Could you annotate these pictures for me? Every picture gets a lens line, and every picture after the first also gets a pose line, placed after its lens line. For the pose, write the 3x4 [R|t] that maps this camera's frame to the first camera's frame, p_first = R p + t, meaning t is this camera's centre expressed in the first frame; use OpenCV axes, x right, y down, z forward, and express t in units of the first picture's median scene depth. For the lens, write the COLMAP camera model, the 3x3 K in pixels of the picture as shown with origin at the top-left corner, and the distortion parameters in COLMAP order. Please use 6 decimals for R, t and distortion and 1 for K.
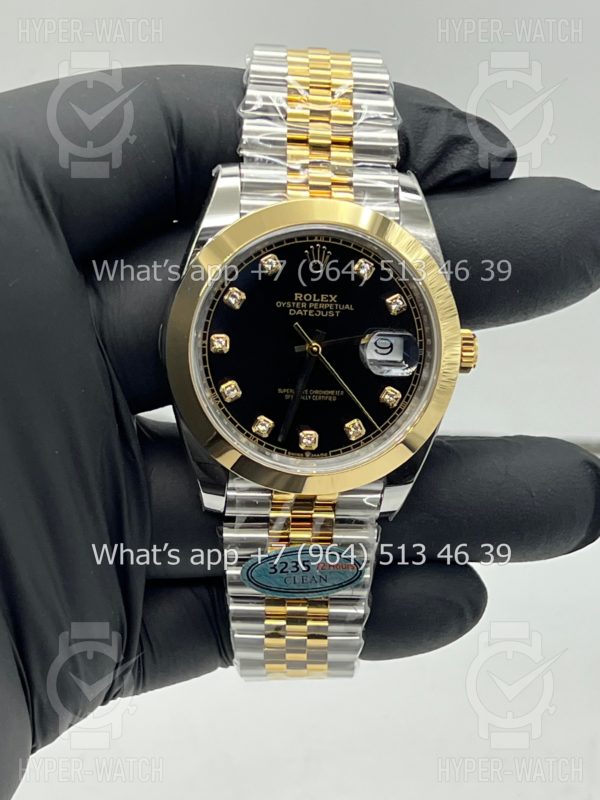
lens RADIAL K [[1857.1, 0, 301.7], [0, 1857.1, 400.1], [0, 0, 1]] dist [0.409578, 0.000000]
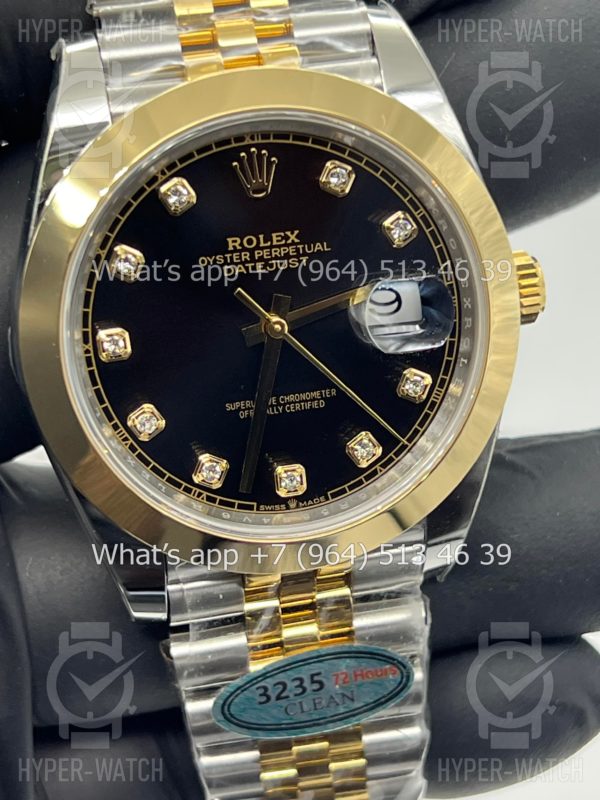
lens RADIAL K [[1857.1, 0, 293.4], [0, 1857.1, 384.2], [0, 0, 1]] dist [0.409578, 0.000000]
pose [[0.985369, -0.165063, 0.042454, -0.015460], [0.163307, 0.985682, 0.041981, -0.033296], [-0.048776, -0.034433, 0.998216, 0.411607]]
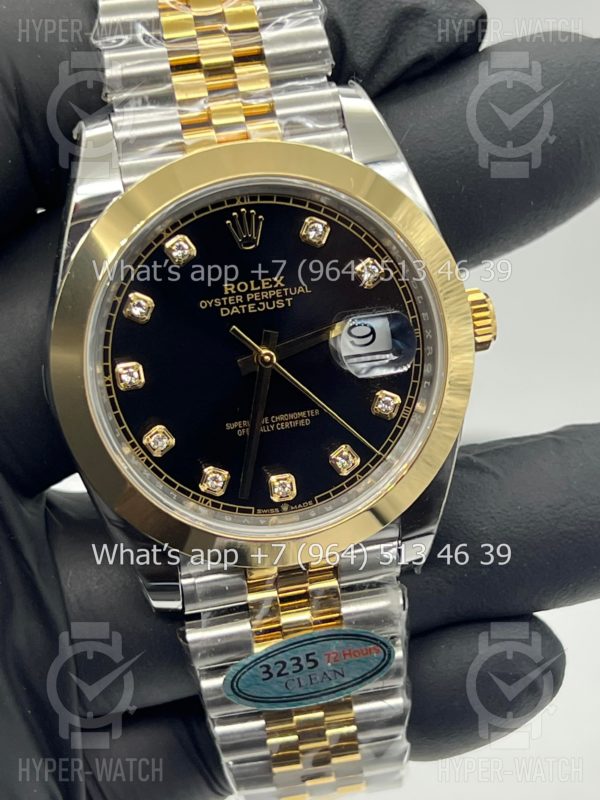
lens RADIAL K [[1857.1, 0, 295.4], [0, 1857.1, 398.2], [0, 0, 1]] dist [0.409578, 0.000000]
pose [[0.981998, -0.188048, 0.017808, 0.002335], [0.187614, 0.981961, 0.023541, -0.026955], [-0.021913, -0.019776, 0.999564, 0.303567]]
